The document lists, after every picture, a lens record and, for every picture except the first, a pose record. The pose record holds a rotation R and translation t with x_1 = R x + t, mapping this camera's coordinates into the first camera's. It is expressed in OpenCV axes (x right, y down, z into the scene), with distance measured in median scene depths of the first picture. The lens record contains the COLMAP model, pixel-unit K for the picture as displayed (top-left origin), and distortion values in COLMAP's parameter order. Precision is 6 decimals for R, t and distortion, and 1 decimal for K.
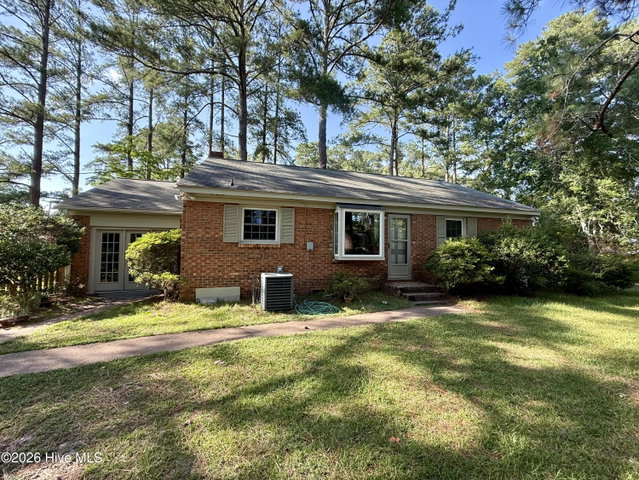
lens RADIAL K [[255.6, 0, 320.0], [0, 255.6, 240.4], [0, 0, 1]] dist [0.002258, -0.000044]
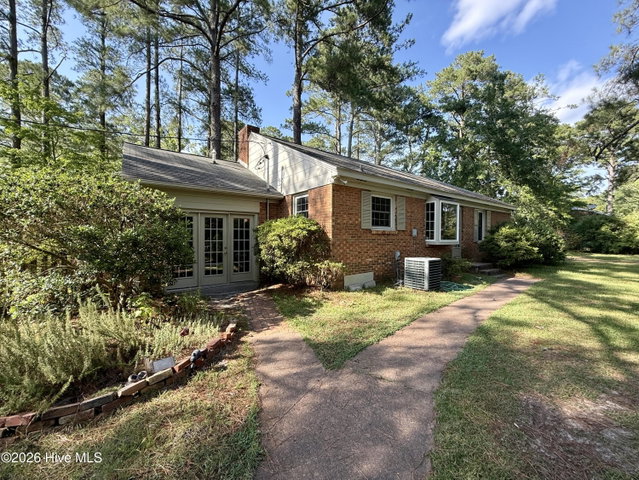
lens RADIAL K [[255.6, 0, 320.1], [0, 255.6, 241.9], [0, 0, 1]] dist [0.002258, -0.000044]
pose [[0.933177, -0.014756, 0.359114, -0.841891], [-0.004562, 0.998590, 0.052888, 0.005663], [-0.359388, -0.050992, 0.931794, 0.120332]]
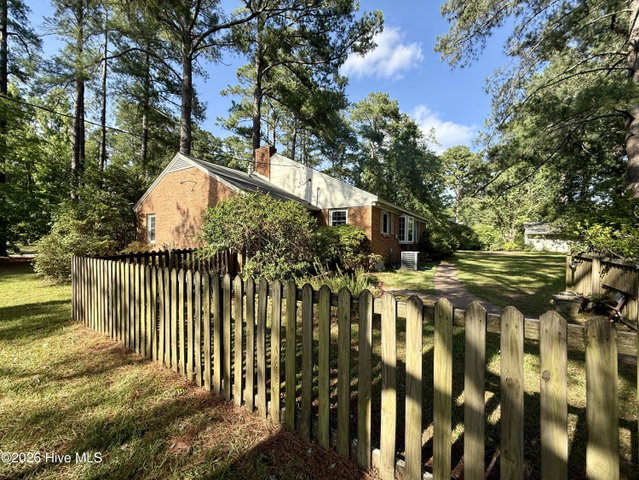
lens RADIAL K [[255.6, 0, 317.6], [0, 255.6, 241.0], [0, 0, 1]] dist [0.002258, -0.000044]
pose [[0.742282, -0.008859, 0.670029, -1.662413], [-0.027009, 0.998704, 0.043127, -0.007652], [-0.669543, -0.050109, 0.741081, 0.073054]]
